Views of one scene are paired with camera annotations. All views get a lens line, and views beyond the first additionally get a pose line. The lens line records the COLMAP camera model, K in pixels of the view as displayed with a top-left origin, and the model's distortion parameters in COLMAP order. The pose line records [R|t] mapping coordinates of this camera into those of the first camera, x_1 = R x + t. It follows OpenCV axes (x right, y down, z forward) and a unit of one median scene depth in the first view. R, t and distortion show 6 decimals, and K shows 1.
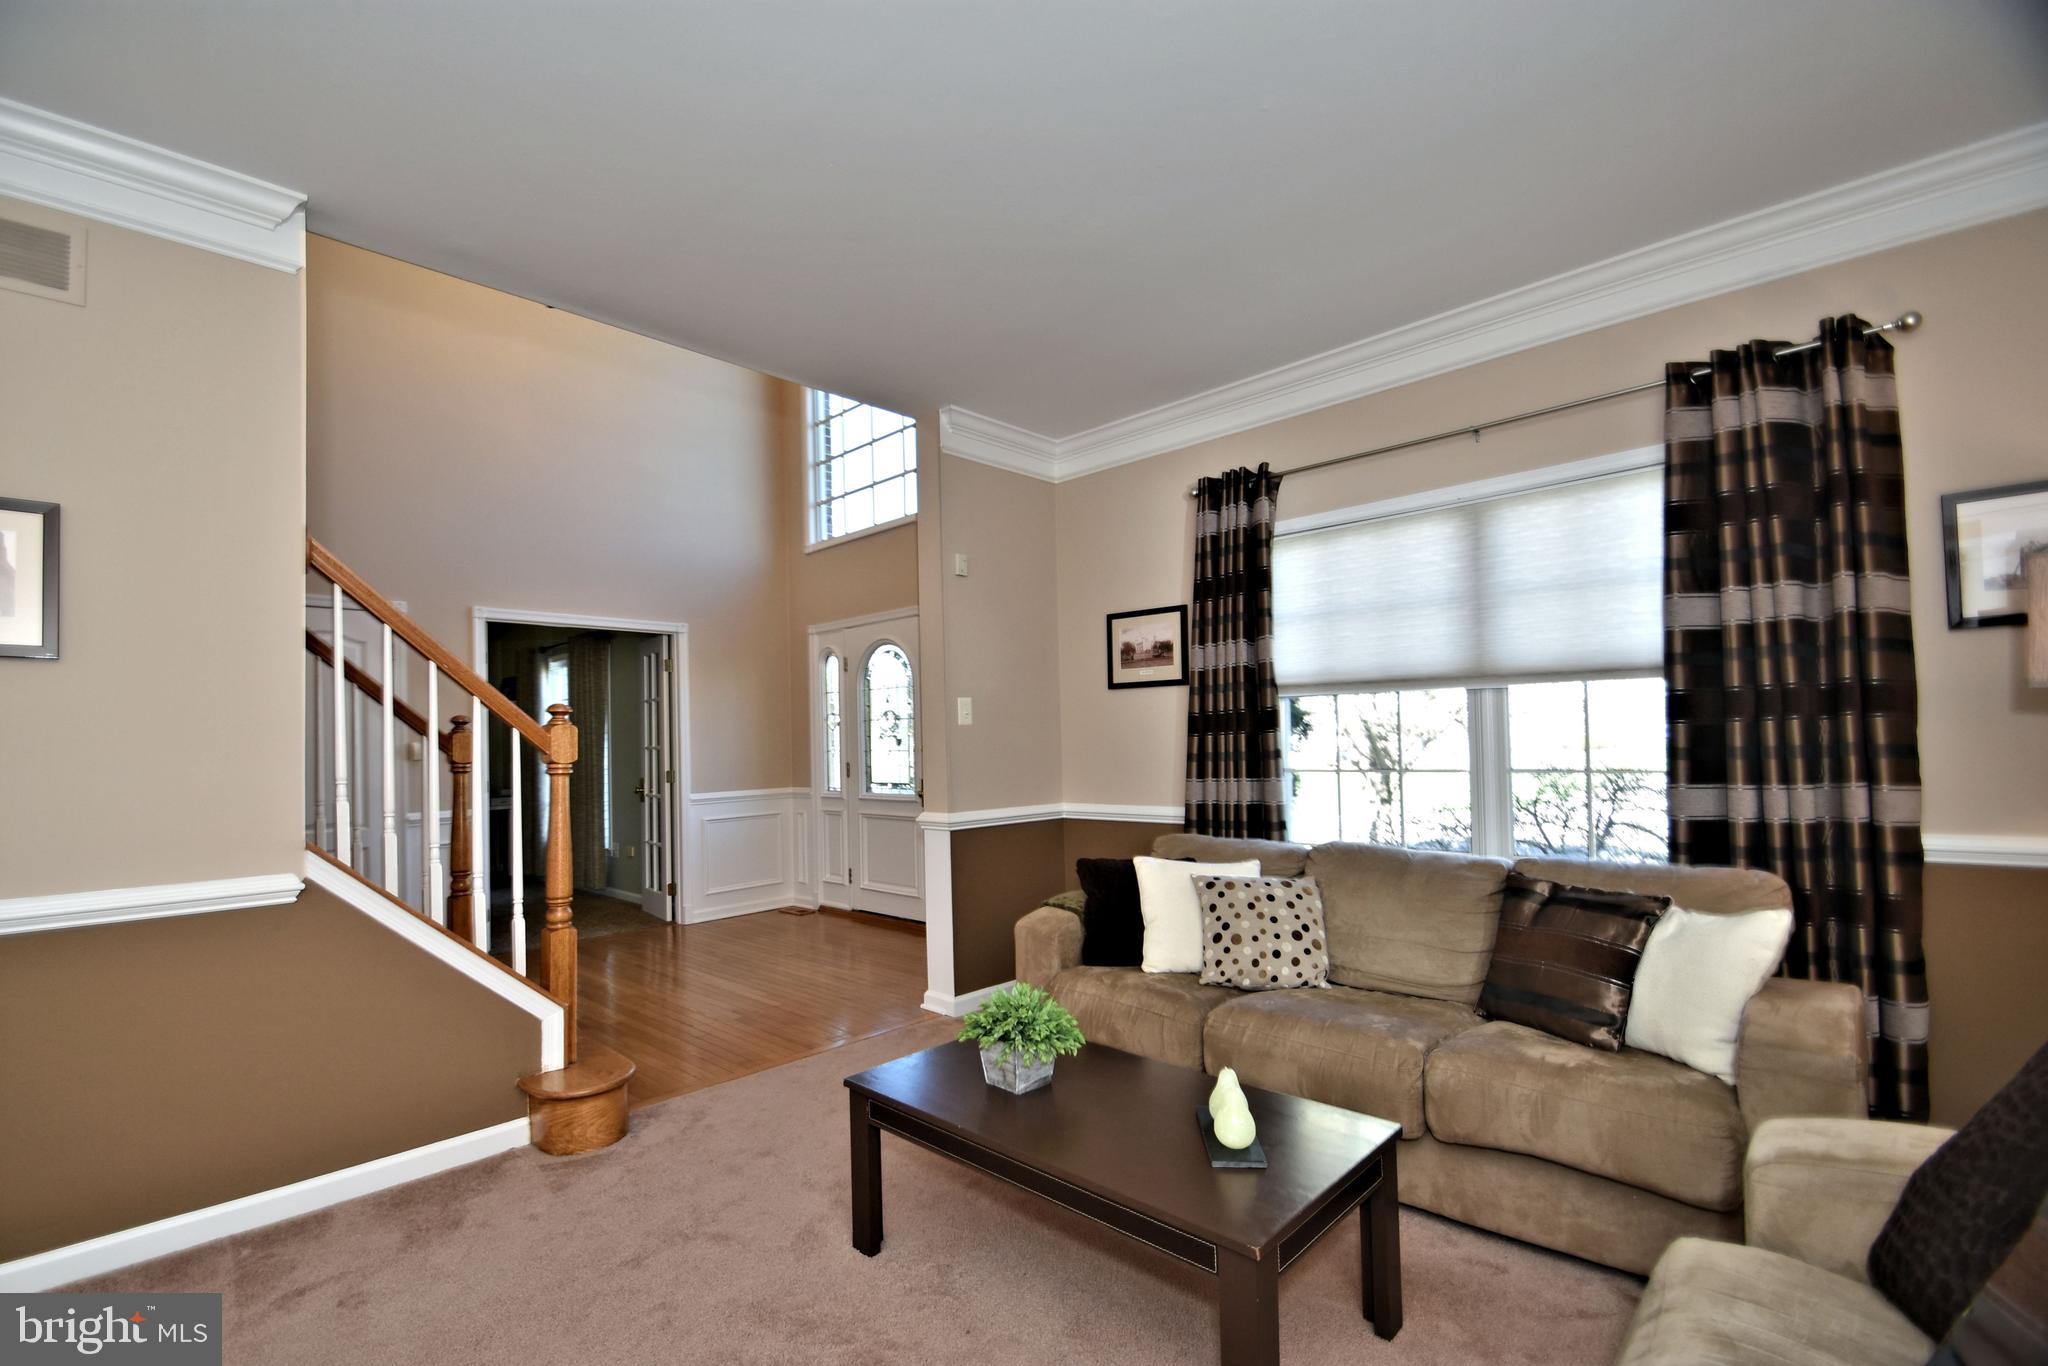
lens RADIAL K [[911.9, 0, 987.2], [0, 911.9, 714.0], [0, 0, 1]] dist [0.000223, -0.000275]
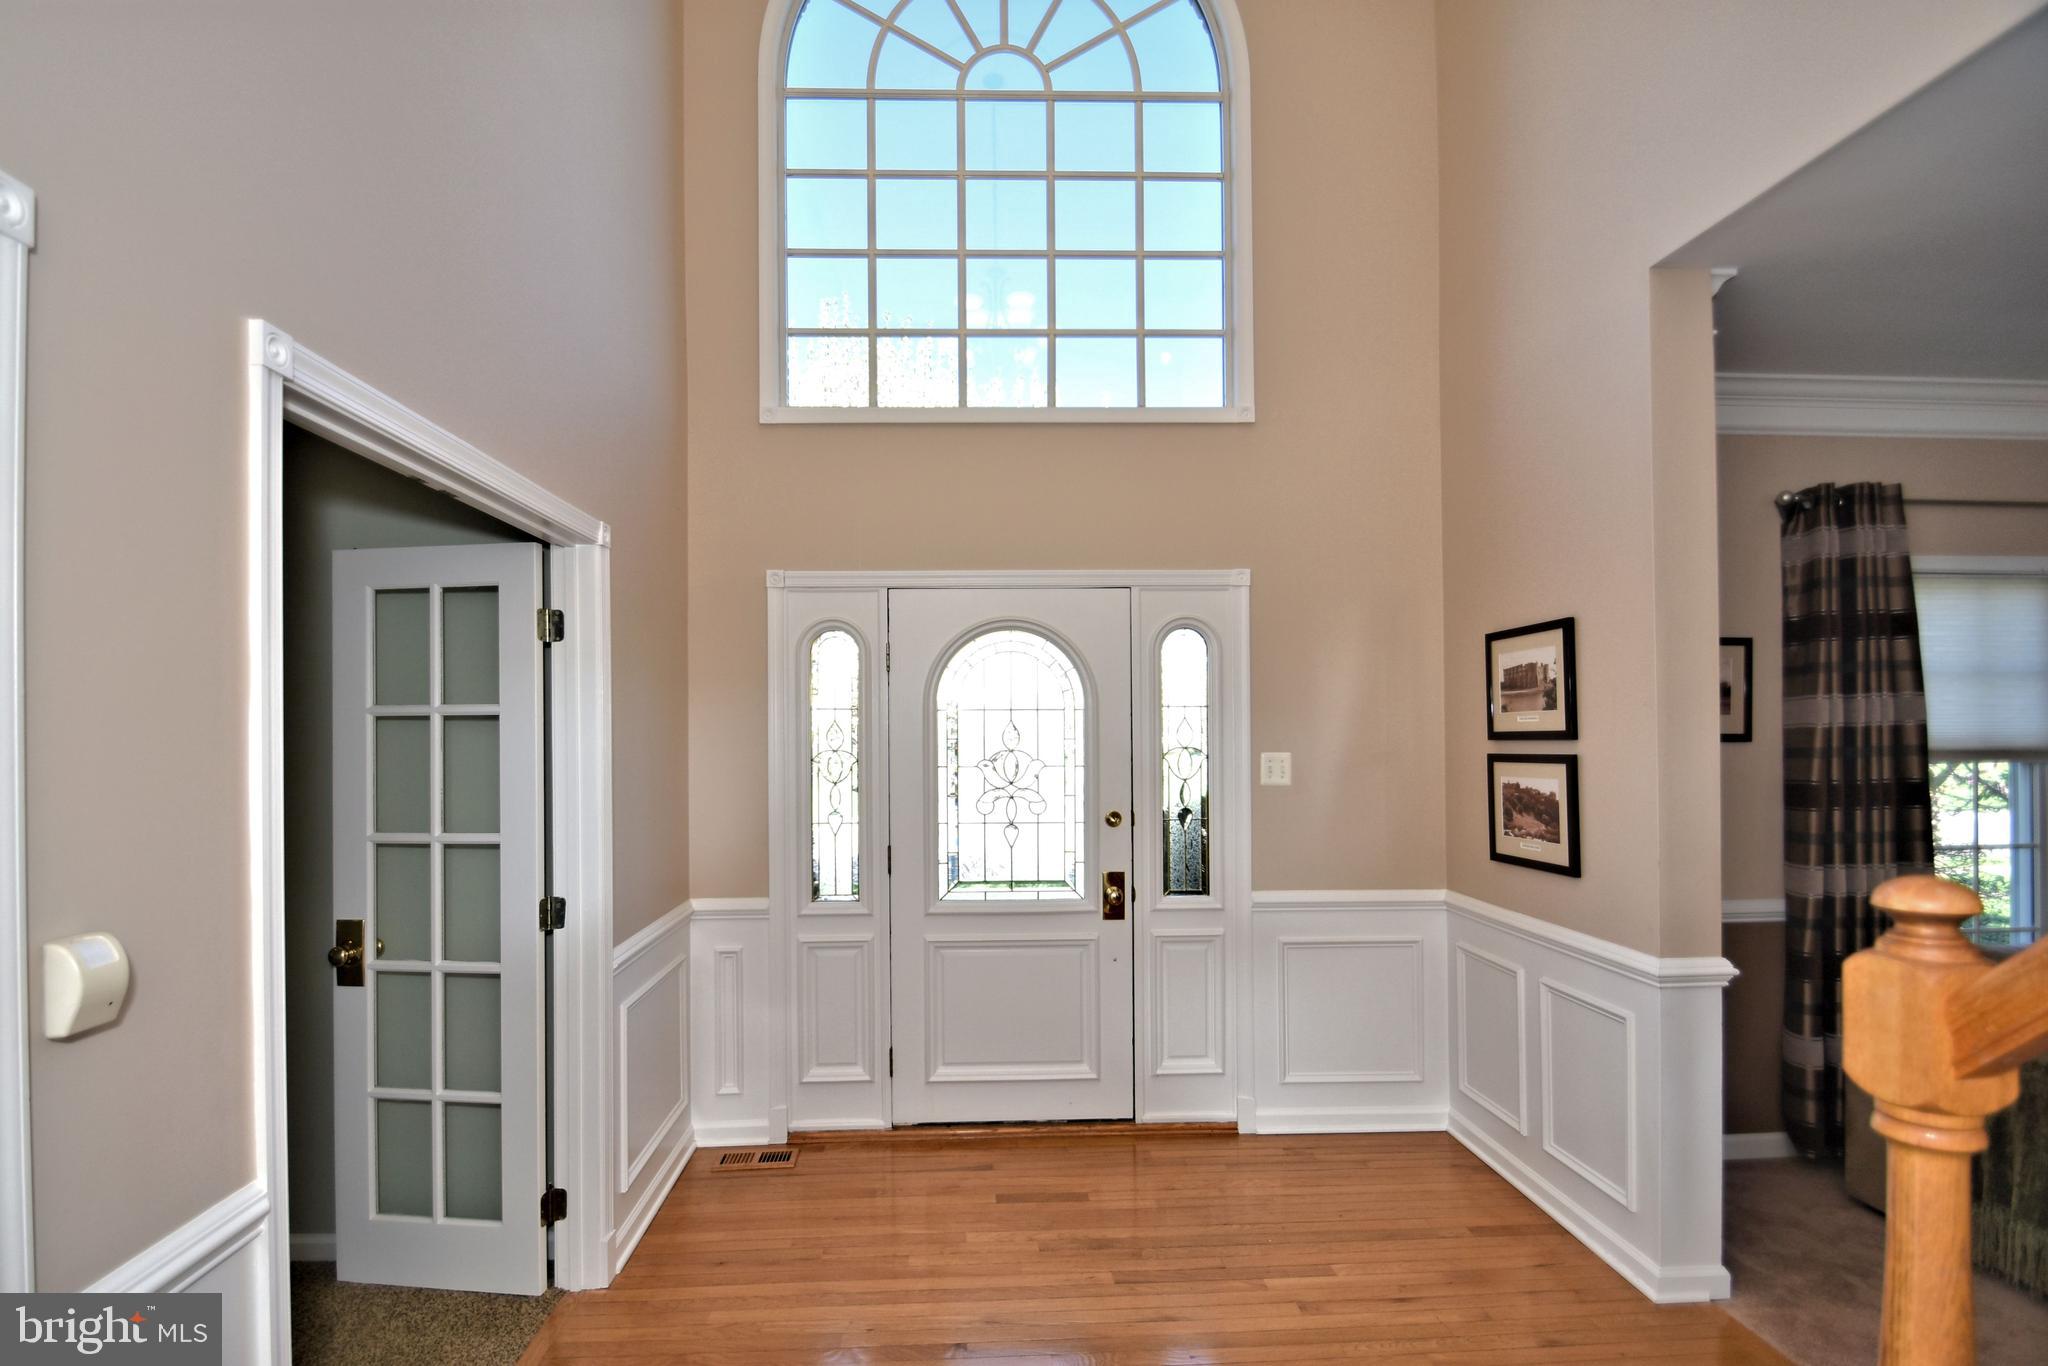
lens RADIAL K [[937.8, 0, 994.6], [0, 937.8, 724.7], [0, 0, 1]] dist [-0.018721, -0.001053]
pose [[0.682636, 0.028913, 0.730187, -0.804484], [-0.031356, 0.999456, -0.010261, -0.017947], [-0.730086, -0.015891, 0.683171, 0.947924]]
